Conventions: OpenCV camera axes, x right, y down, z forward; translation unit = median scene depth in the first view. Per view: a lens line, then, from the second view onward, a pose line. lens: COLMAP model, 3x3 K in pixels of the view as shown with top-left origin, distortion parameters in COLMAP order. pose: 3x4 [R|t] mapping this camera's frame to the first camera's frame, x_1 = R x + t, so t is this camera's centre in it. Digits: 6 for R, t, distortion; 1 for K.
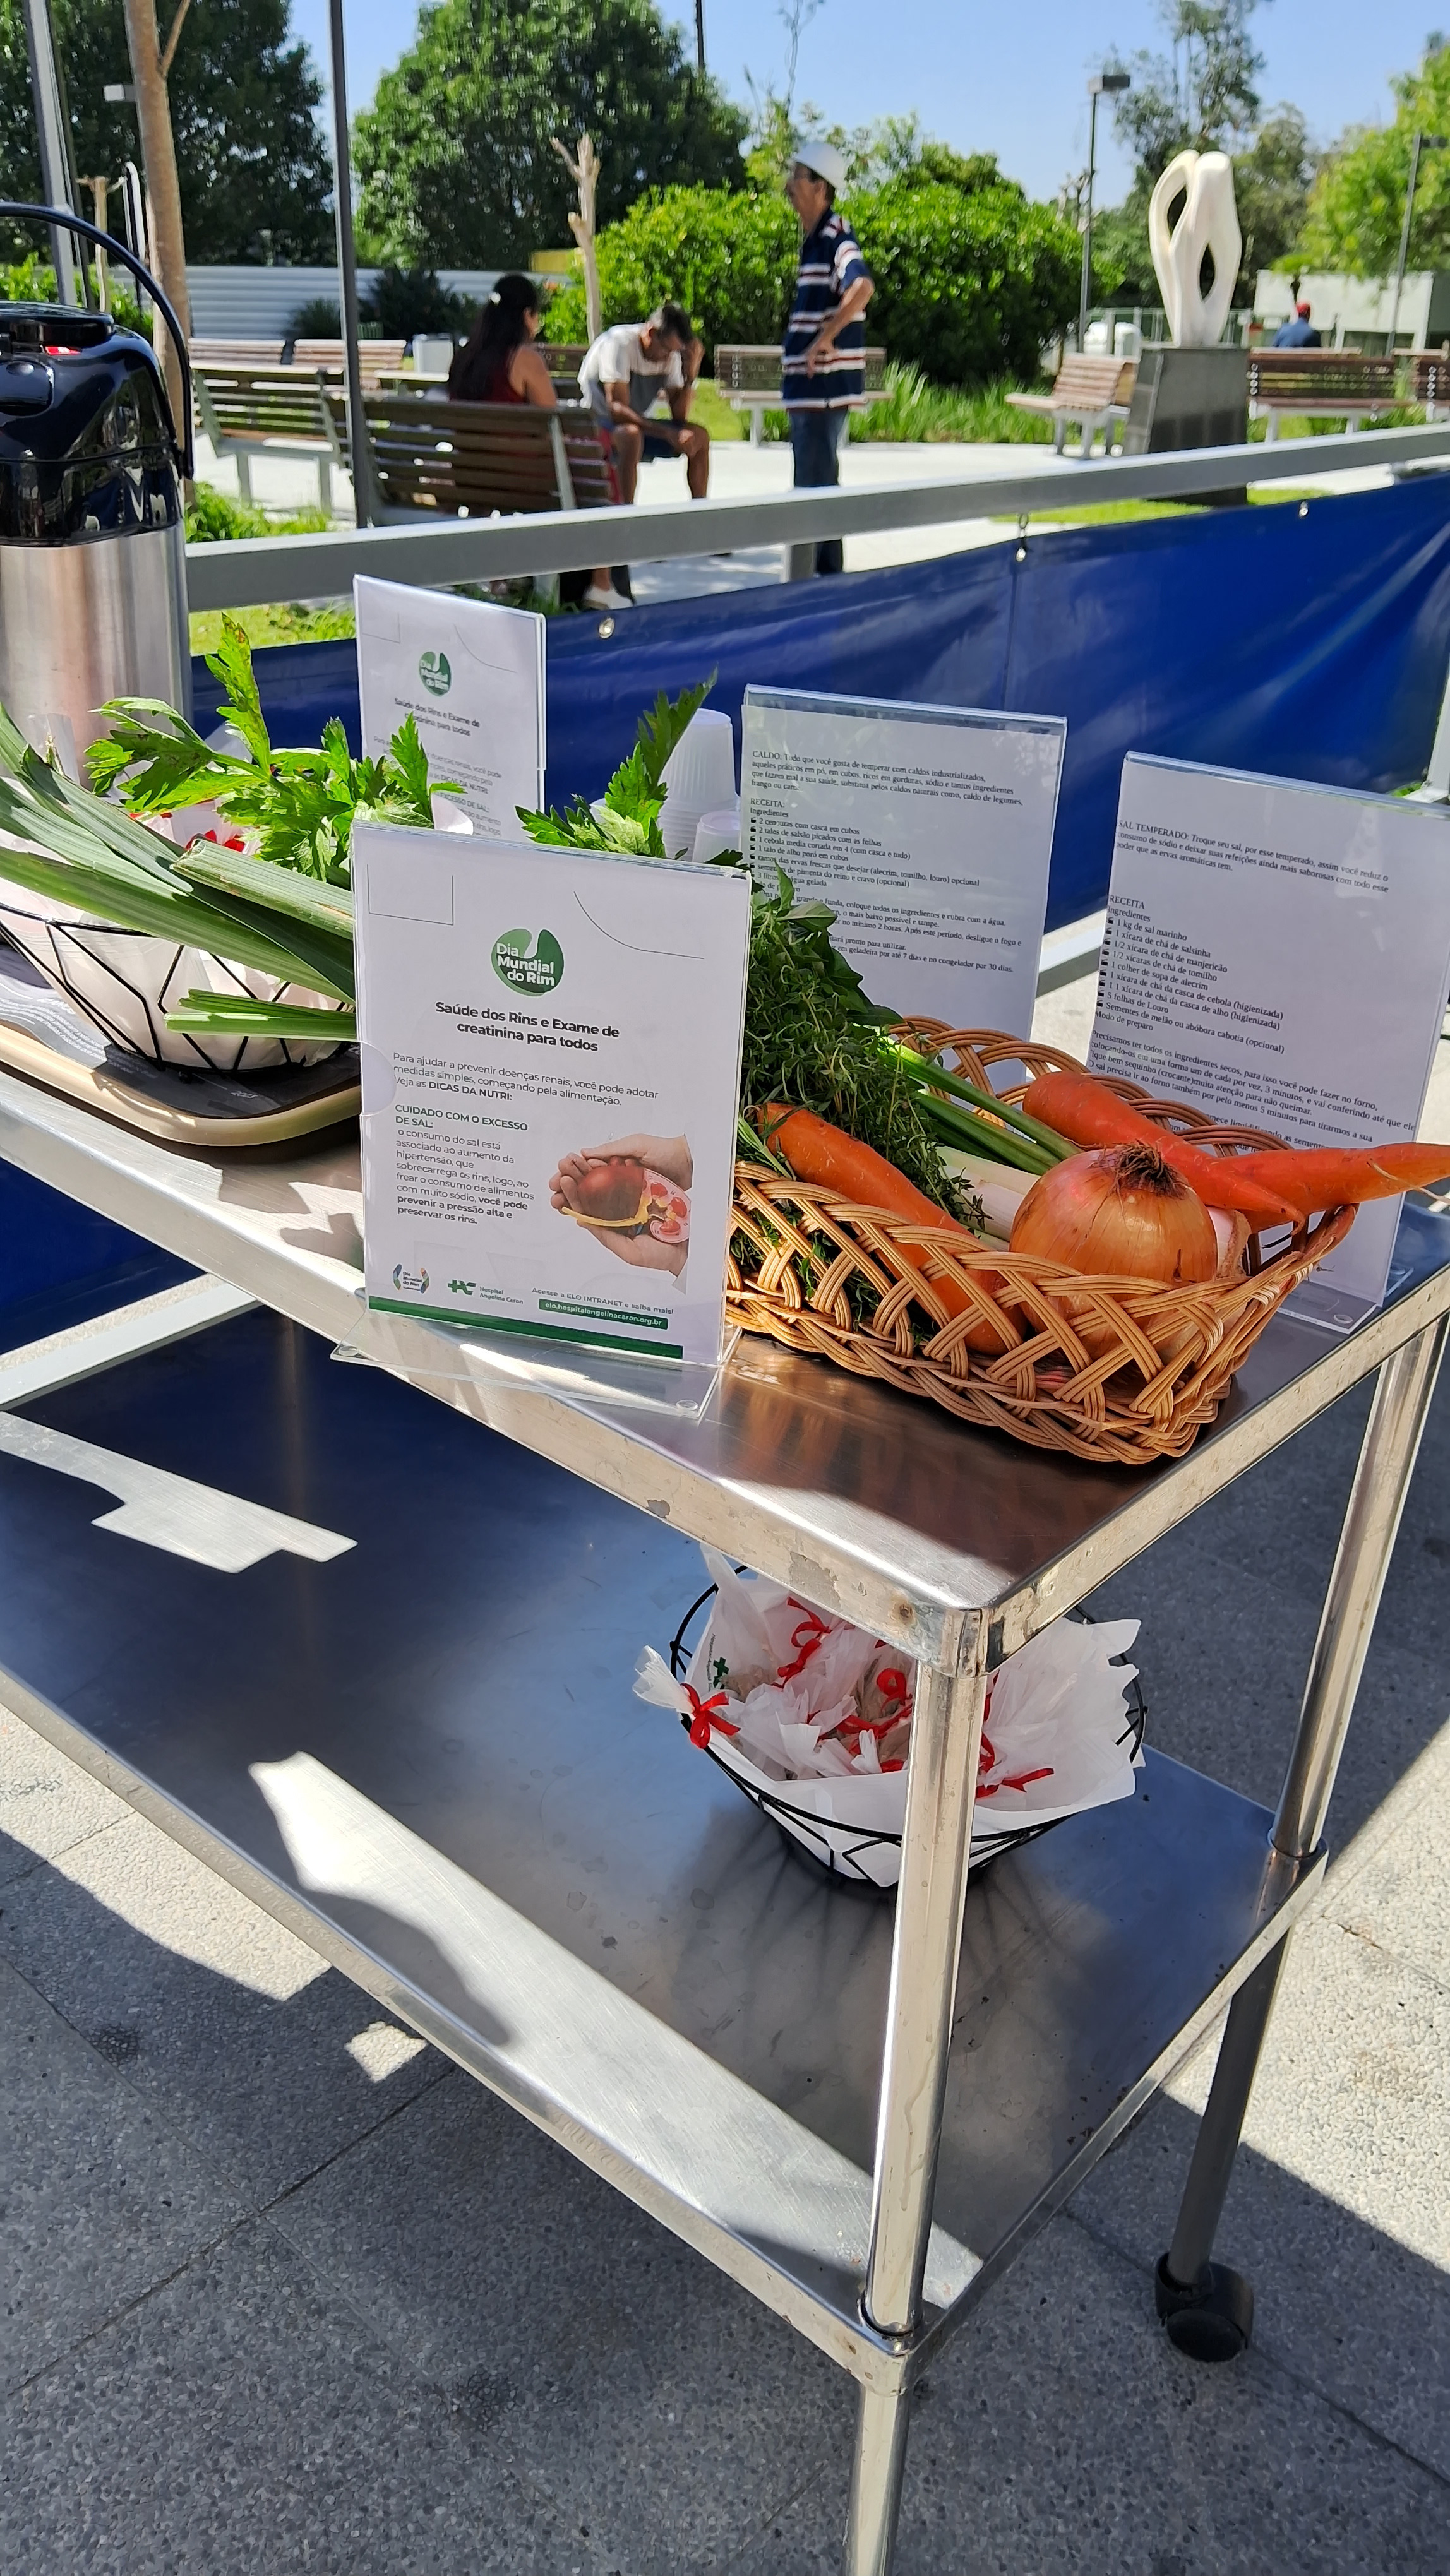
lens RADIAL K [[2025.0, 0, 717.7], [0, 2025.0, 1294.2], [0, 0, 1]] dist [0.096447, -0.192466]
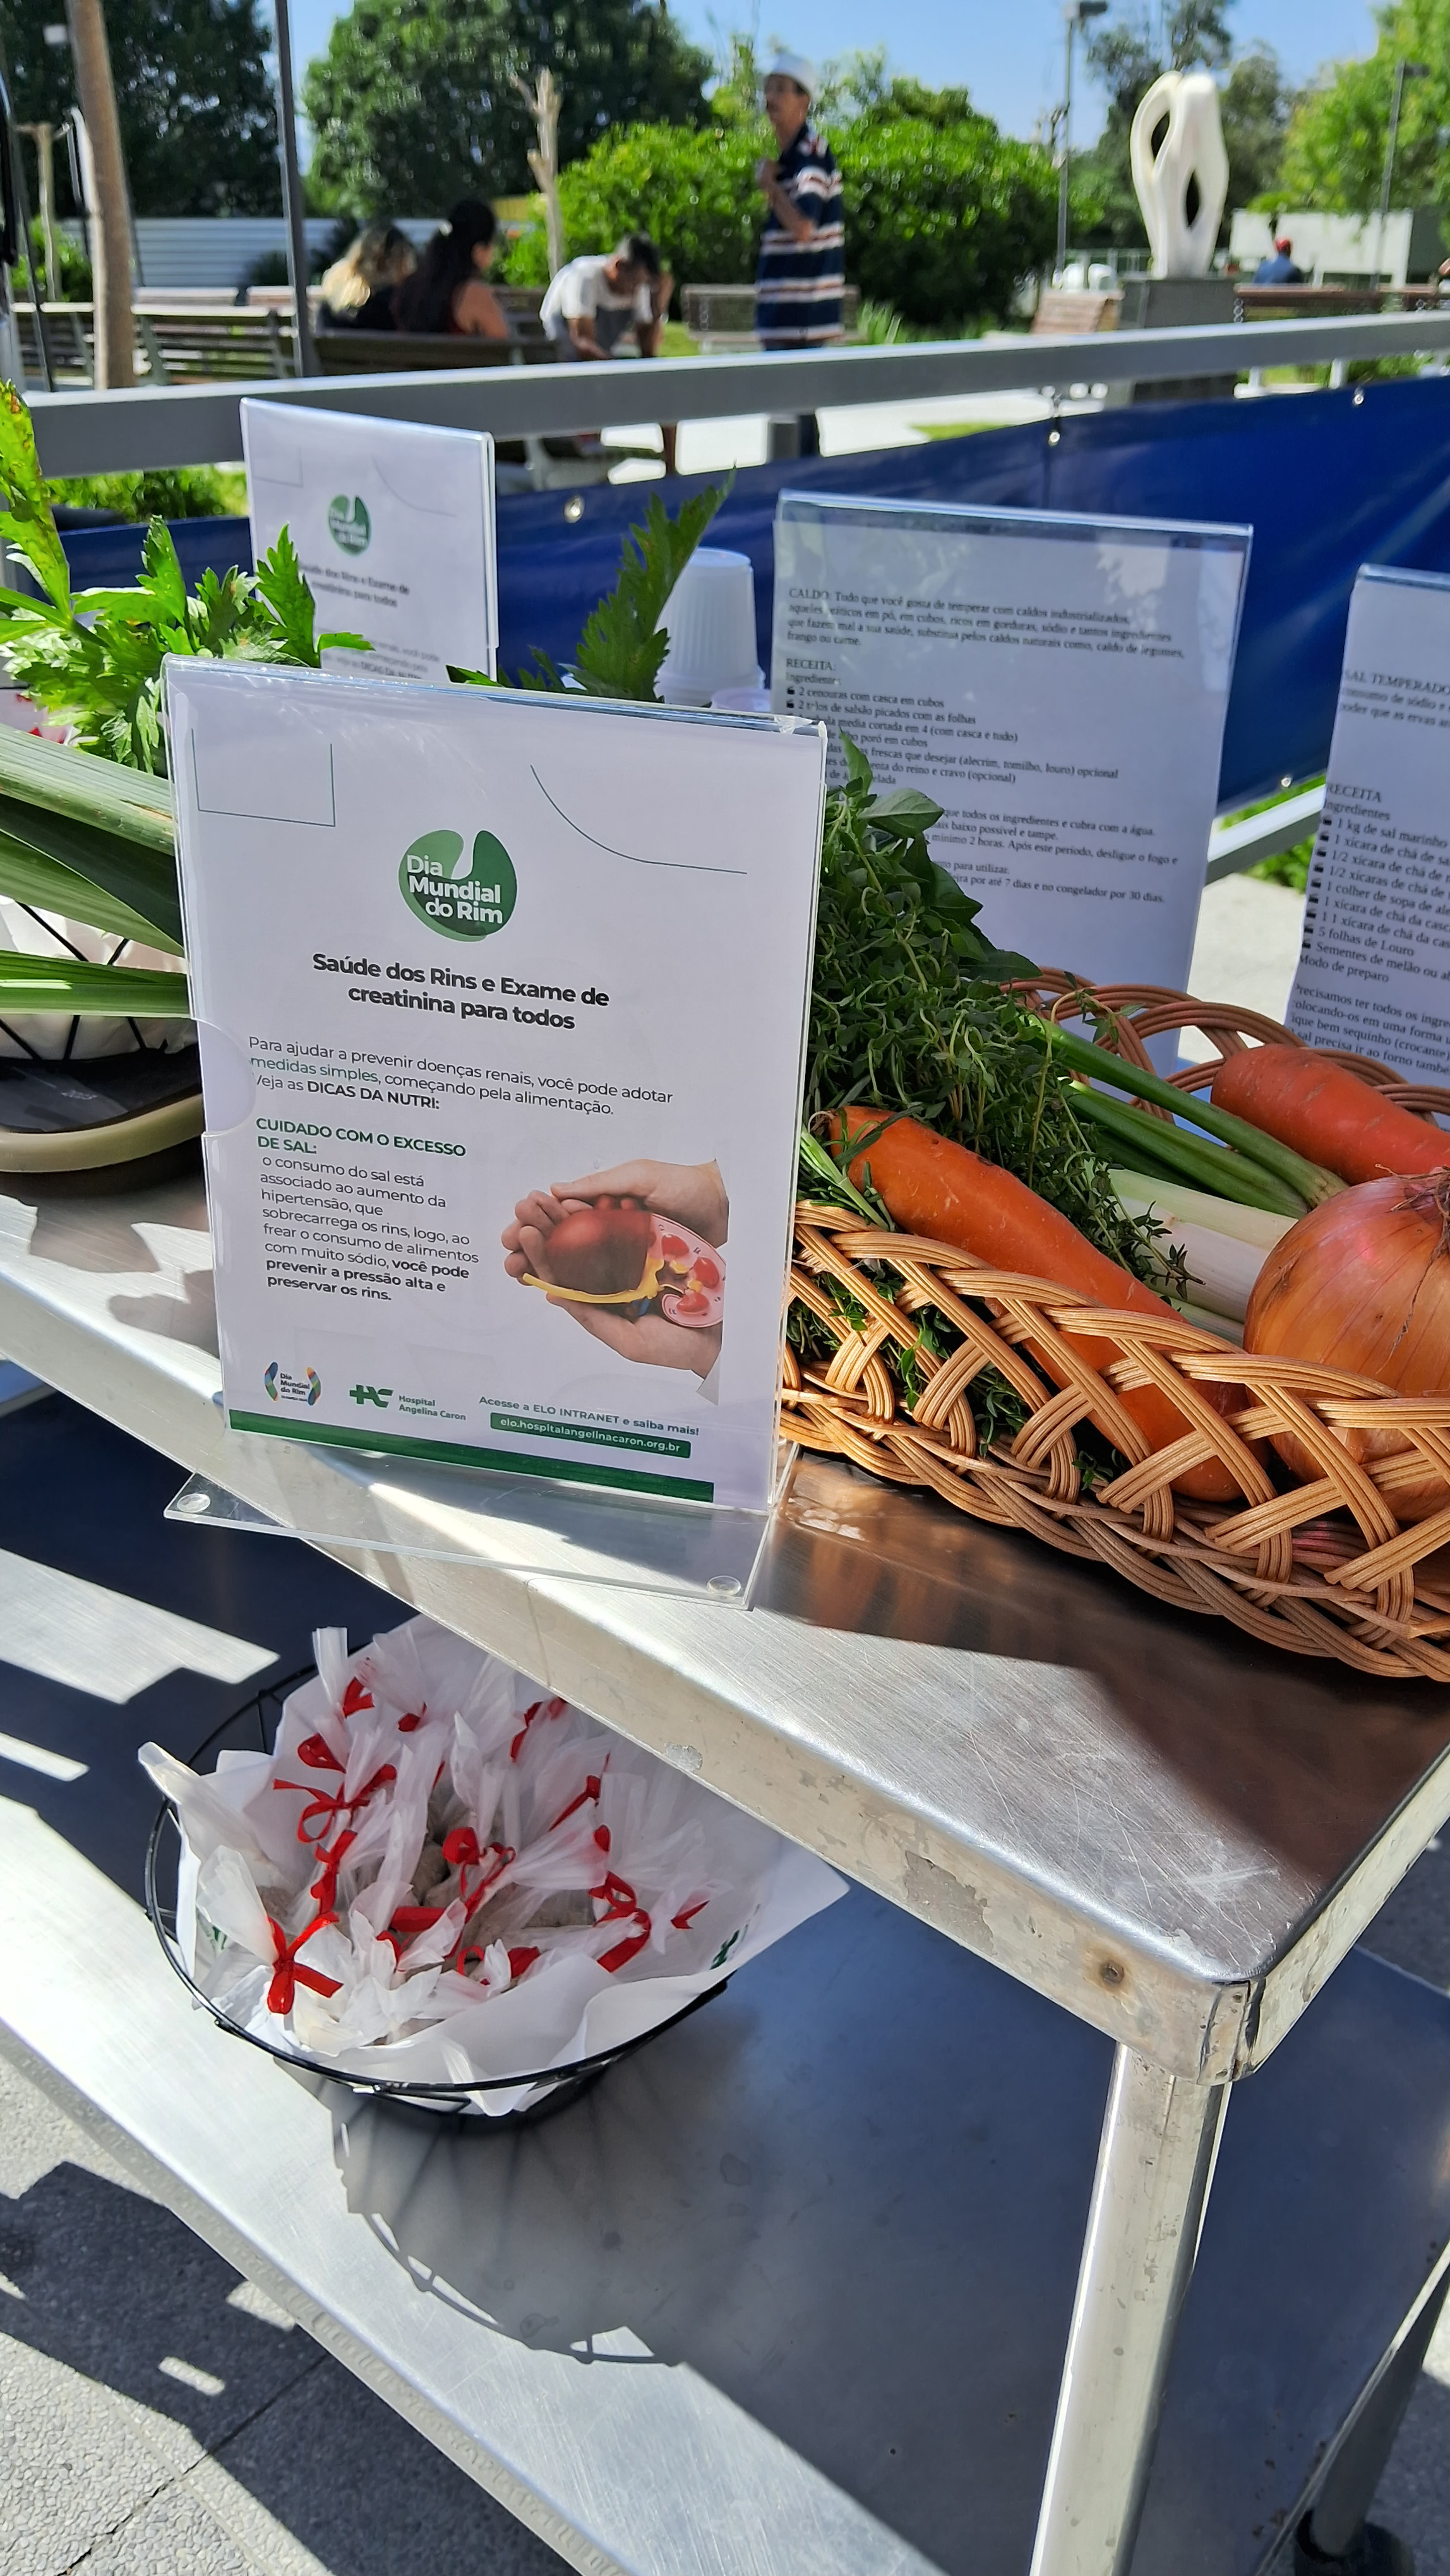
lens RADIAL K [[1936.6, 0, 686.7], [0, 1936.6, 1296.0], [0, 0, 1]] dist [0.069626, -0.144092]
pose [[0.999865, -0.016096, -0.003195, -0.020650], [0.016167, 0.999590, 0.023617, -0.044015], [0.002814, -0.023666, 0.999716, 0.345823]]
